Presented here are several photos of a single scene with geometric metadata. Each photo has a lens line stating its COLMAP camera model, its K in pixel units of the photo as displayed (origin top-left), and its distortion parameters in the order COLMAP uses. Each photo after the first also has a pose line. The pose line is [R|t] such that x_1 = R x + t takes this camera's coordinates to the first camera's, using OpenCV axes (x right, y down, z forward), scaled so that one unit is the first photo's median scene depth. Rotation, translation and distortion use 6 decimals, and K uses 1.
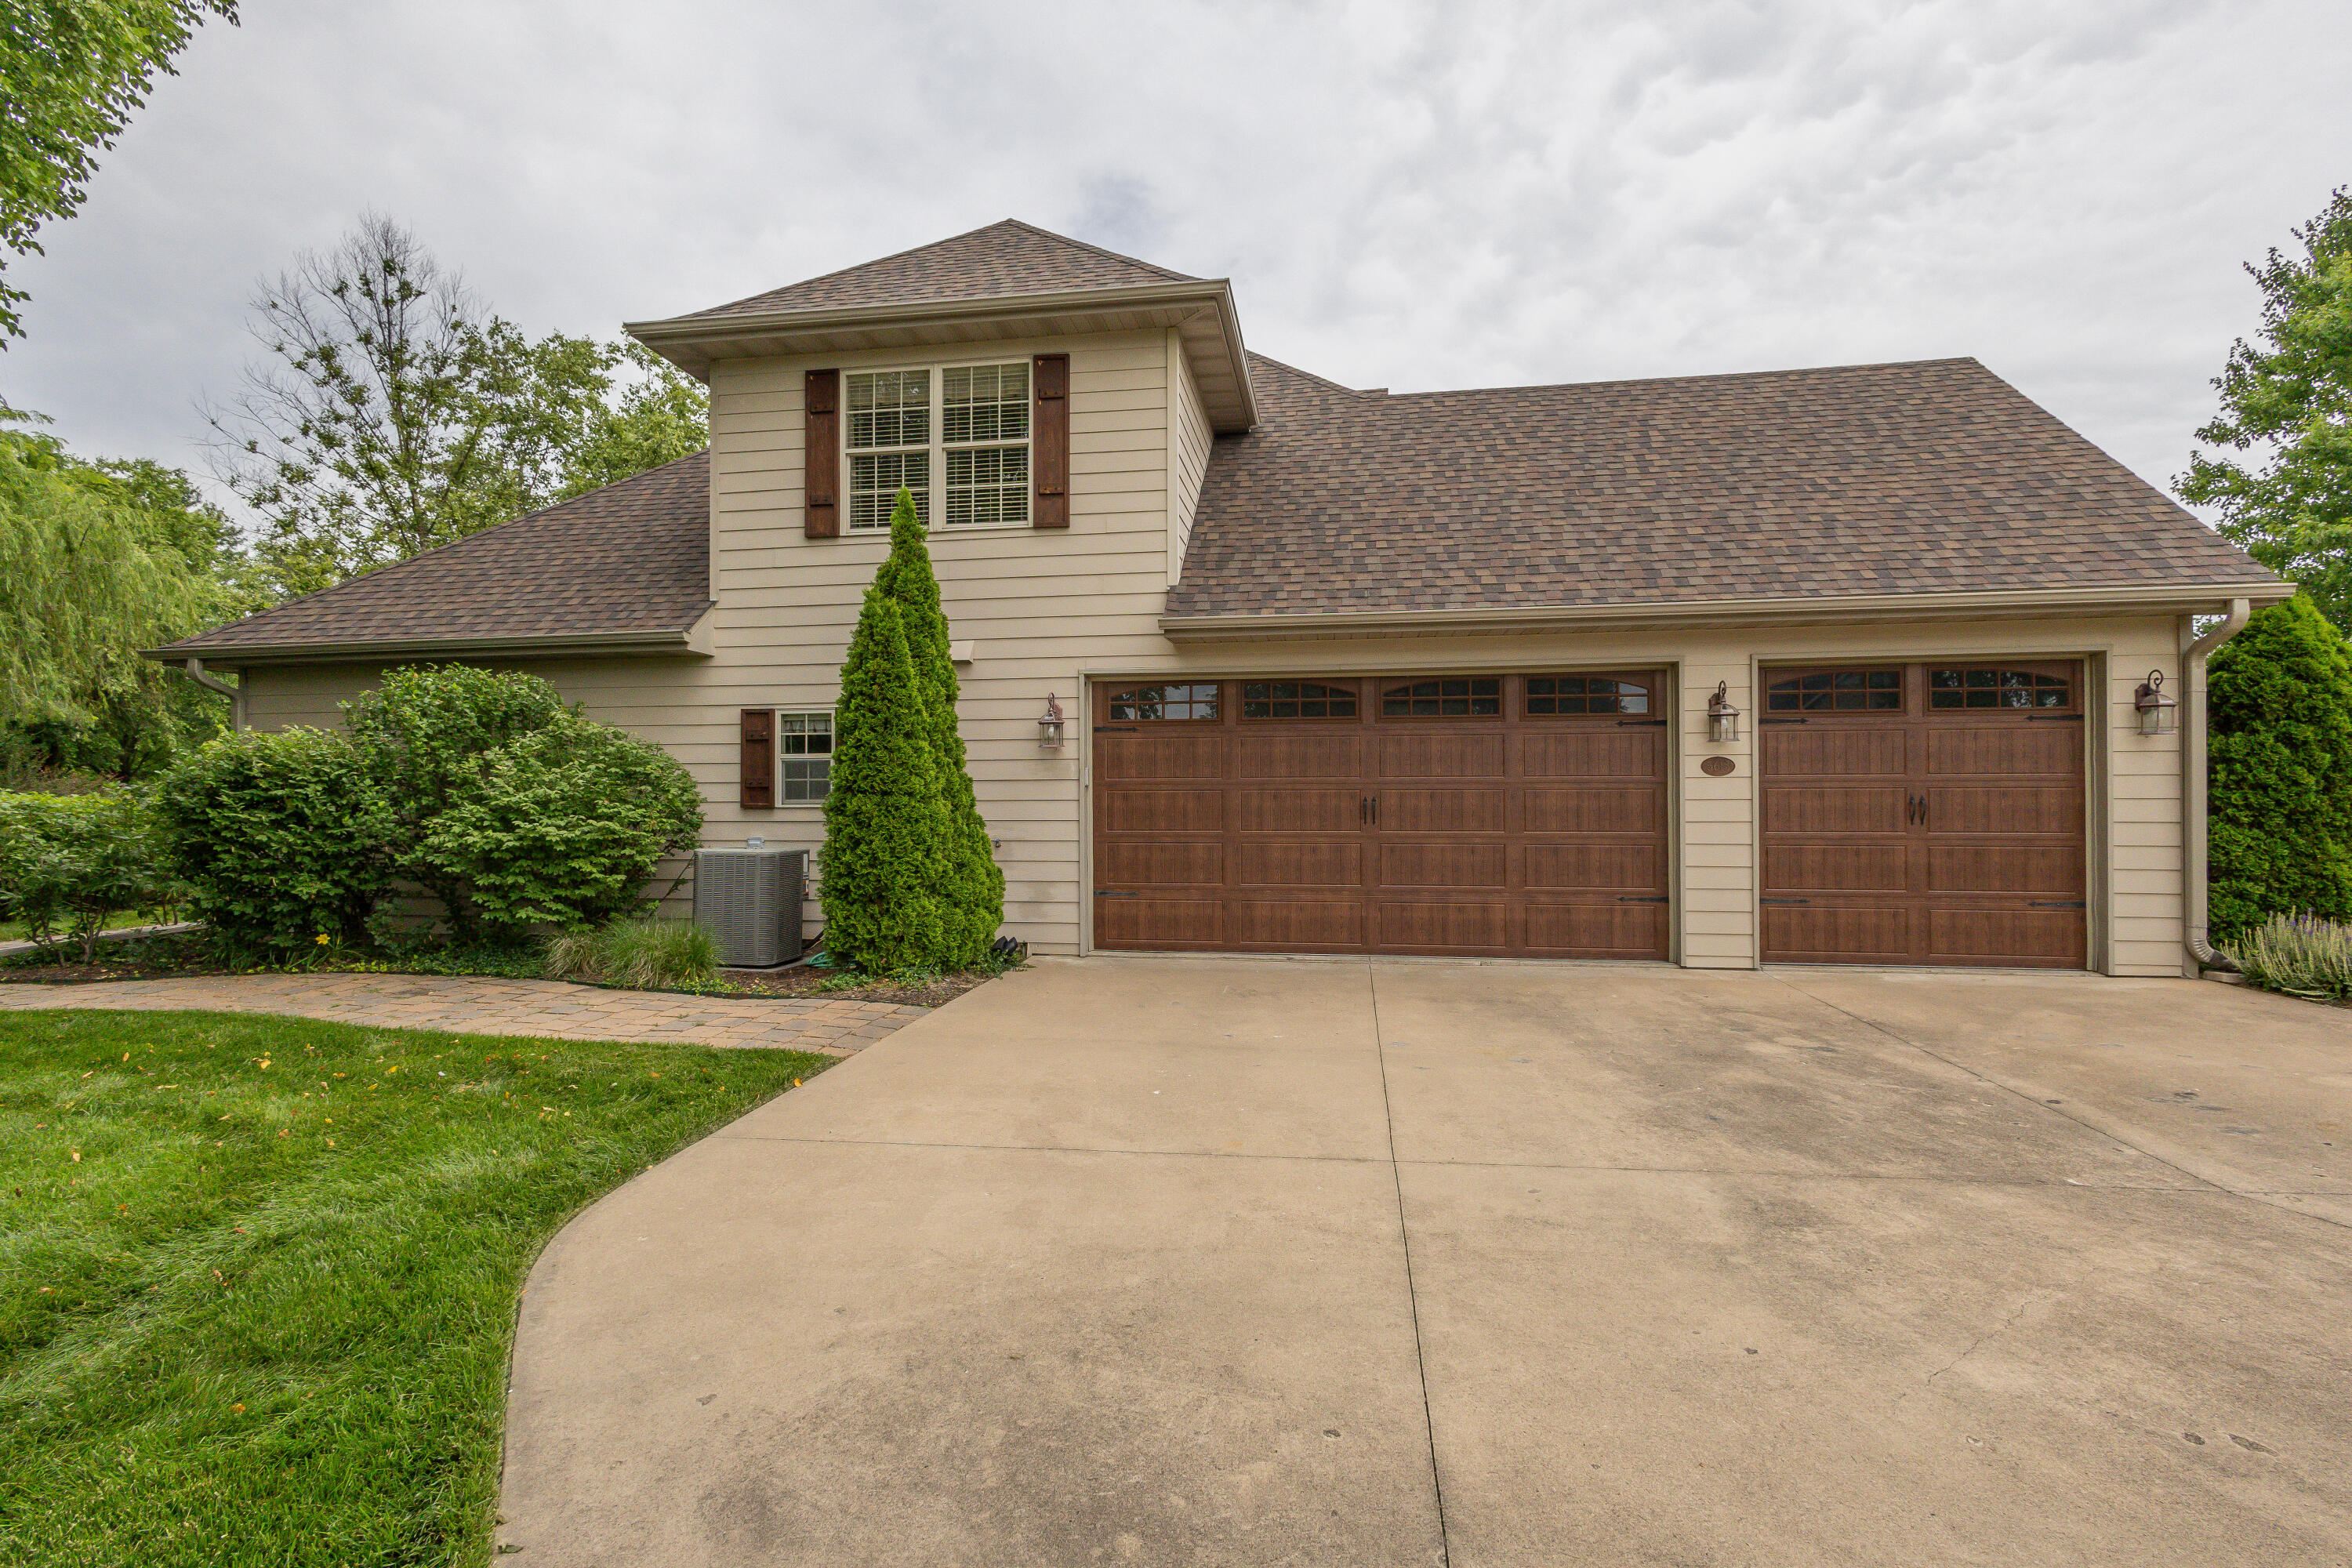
lens RADIAL K [[1081.0, 0, 1198.7], [0, 1081.0, 786.0], [0, 0, 1]] dist [0.015399, -0.005084]
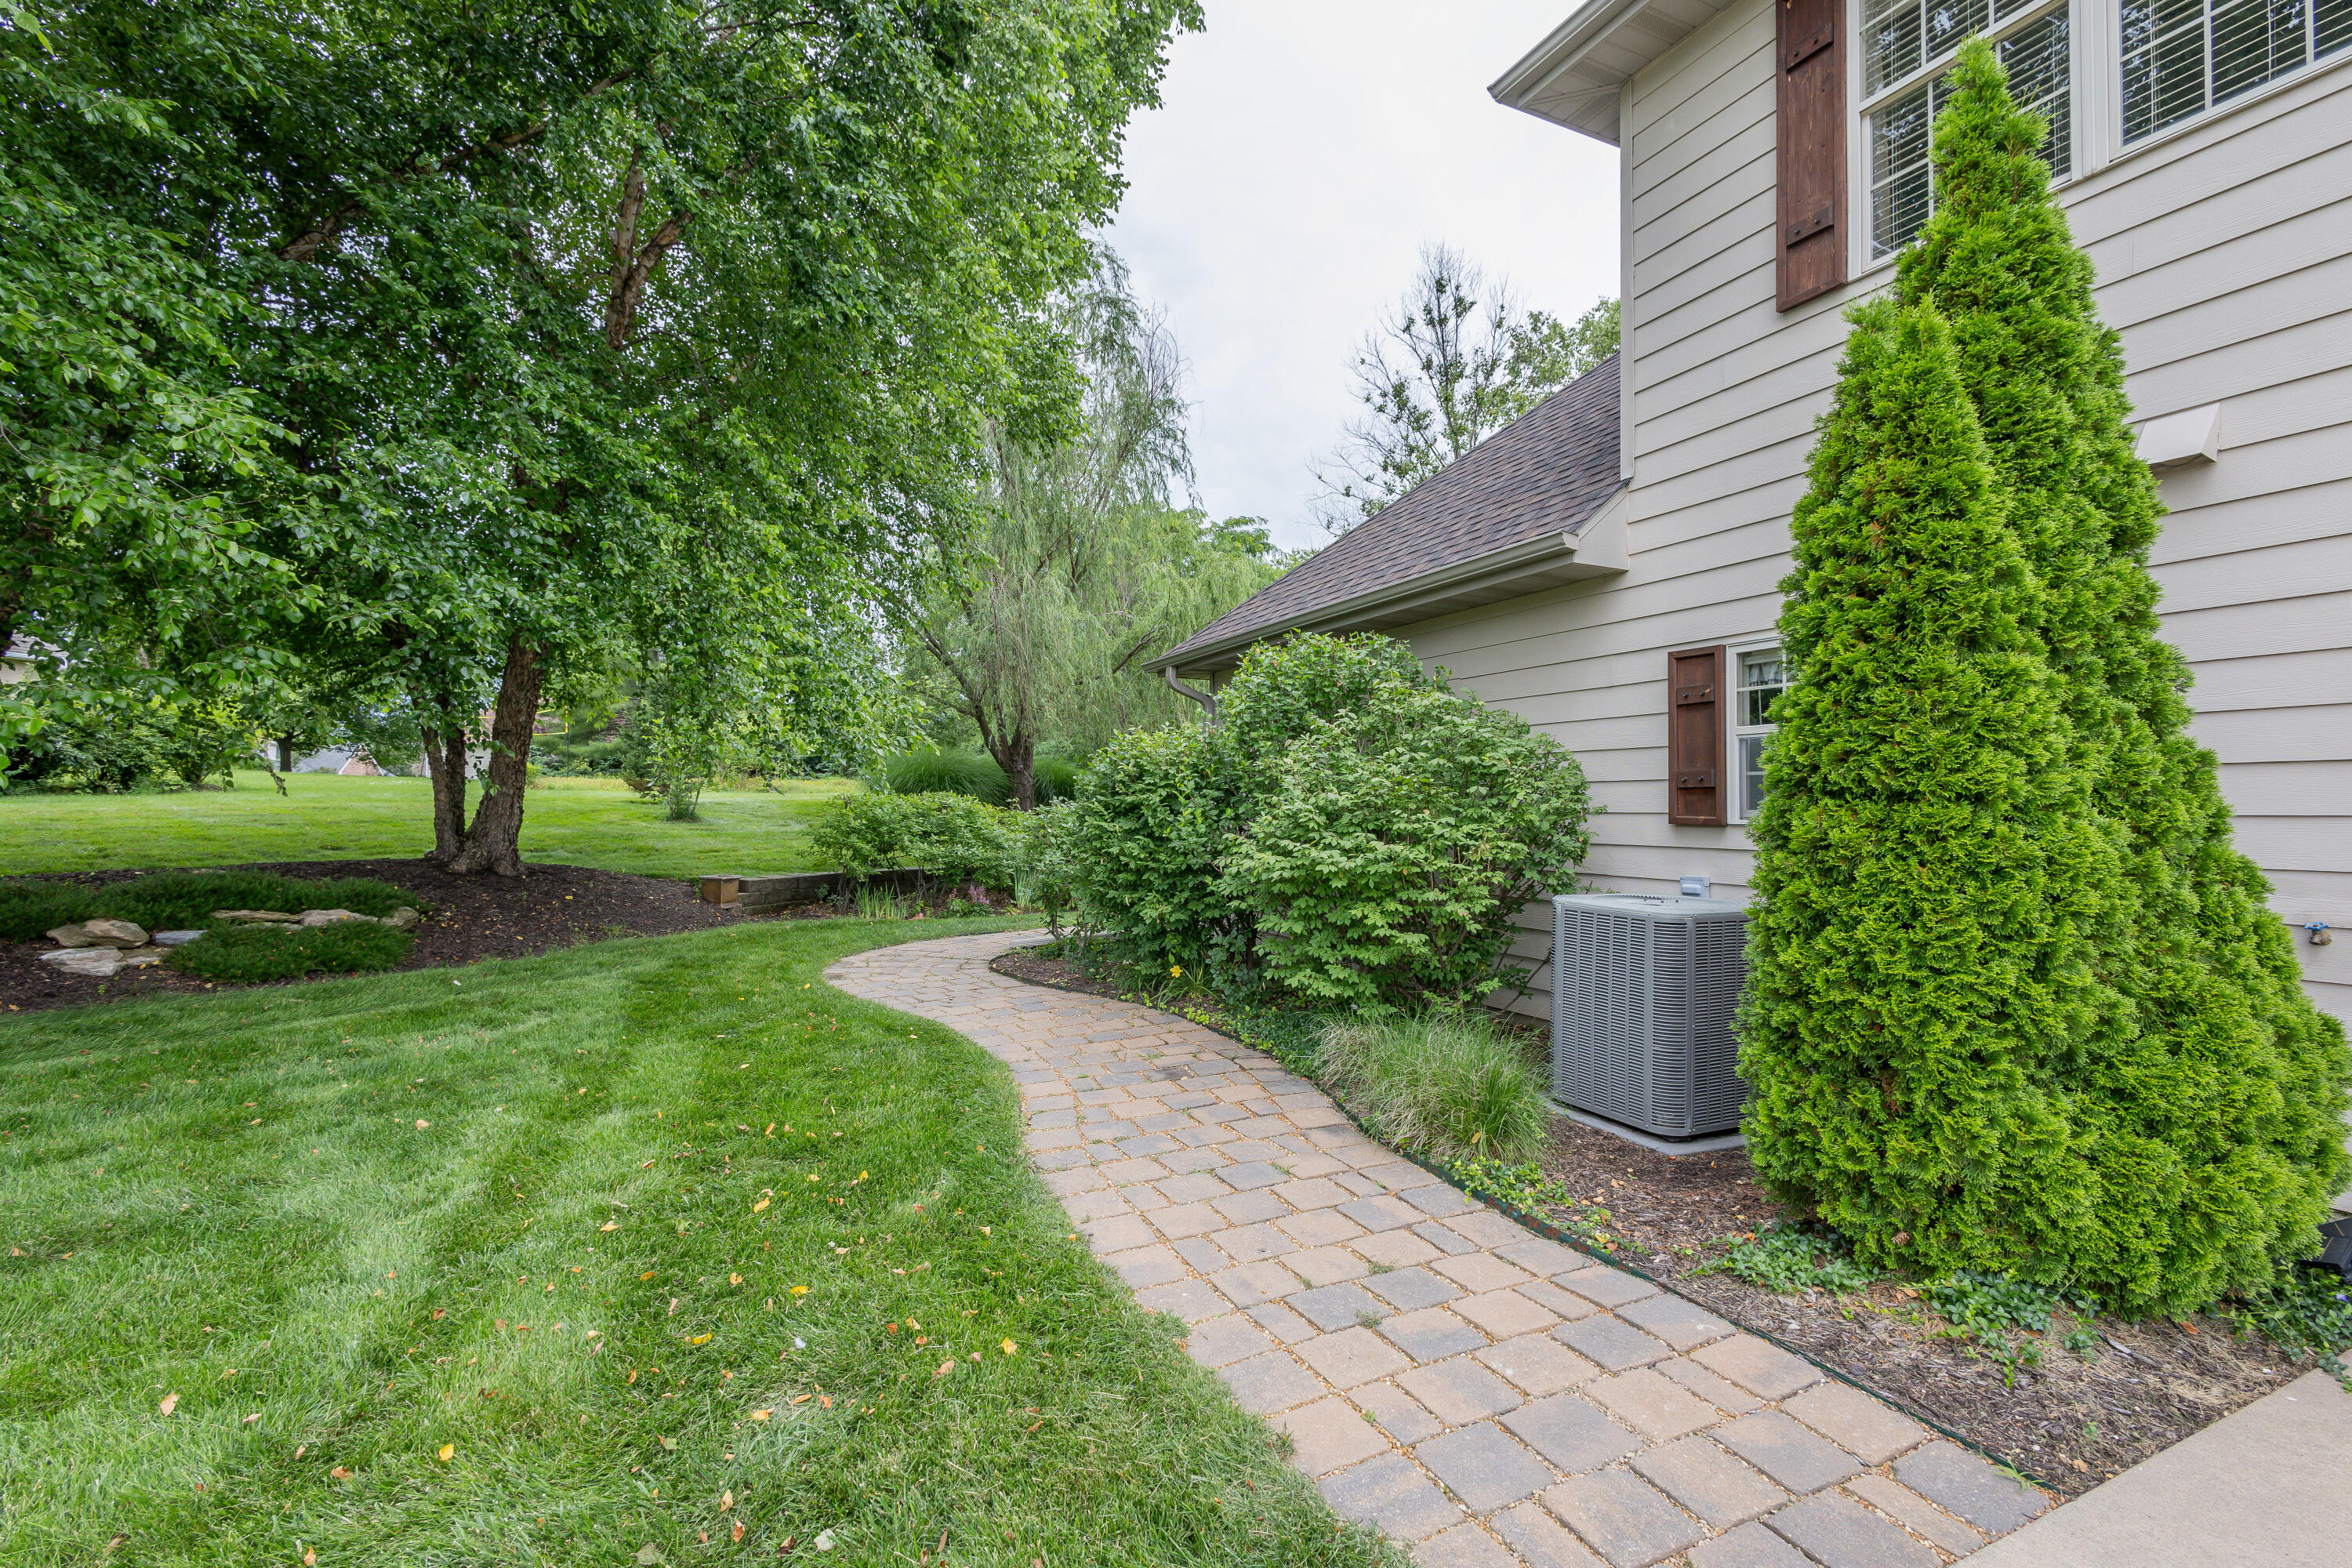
lens RADIAL K [[1081.0, 0, 1166.8], [0, 1081.0, 784.7], [0, 0, 1]] dist [0.015399, -0.005084]
pose [[0.554275, -0.013180, -0.832229, -0.096409], [0.007097, 0.999913, -0.011108, 0.004109], [0.832303, 0.000250, 0.554320, 0.487793]]
